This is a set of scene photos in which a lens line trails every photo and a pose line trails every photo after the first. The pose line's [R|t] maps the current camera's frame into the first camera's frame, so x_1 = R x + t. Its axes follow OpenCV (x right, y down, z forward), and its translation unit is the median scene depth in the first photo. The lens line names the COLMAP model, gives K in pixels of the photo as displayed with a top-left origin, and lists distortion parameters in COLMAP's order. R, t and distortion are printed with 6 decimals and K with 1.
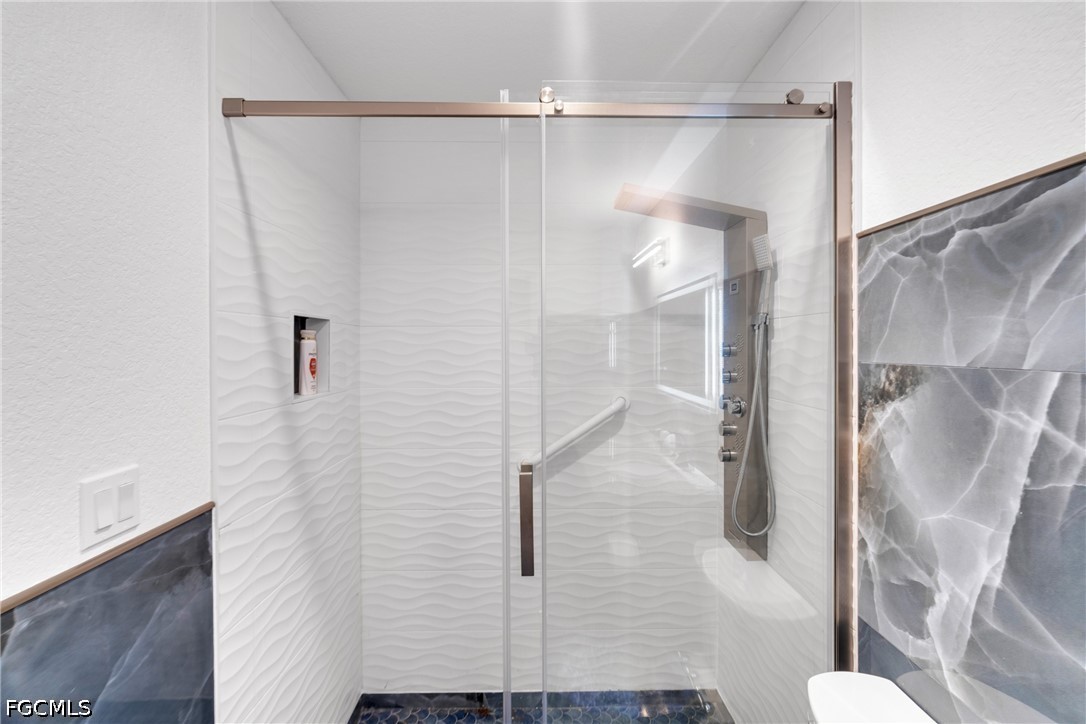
lens RADIAL K [[526.2, 0, 536.0], [0, 526.2, 356.0], [0, 0, 1]] dist [-0.002836, -0.000130]
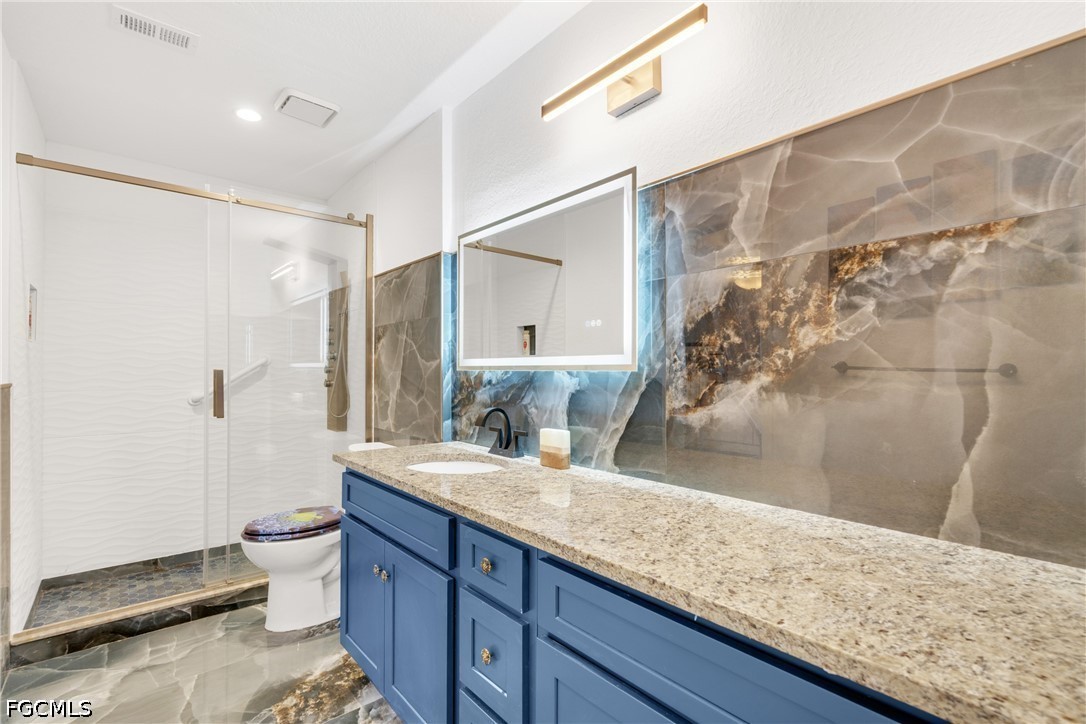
lens RADIAL K [[500.1, 0, 533.7], [0, 500.1, 367.7], [0, 0, 1]] dist [-0.003050, -0.000446]
pose [[0.779826, 0.009744, 0.625921, -0.217305], [-0.001946, 0.999912, -0.013142, 0.178217], [-0.625994, 0.009030, 0.779776, -1.007014]]
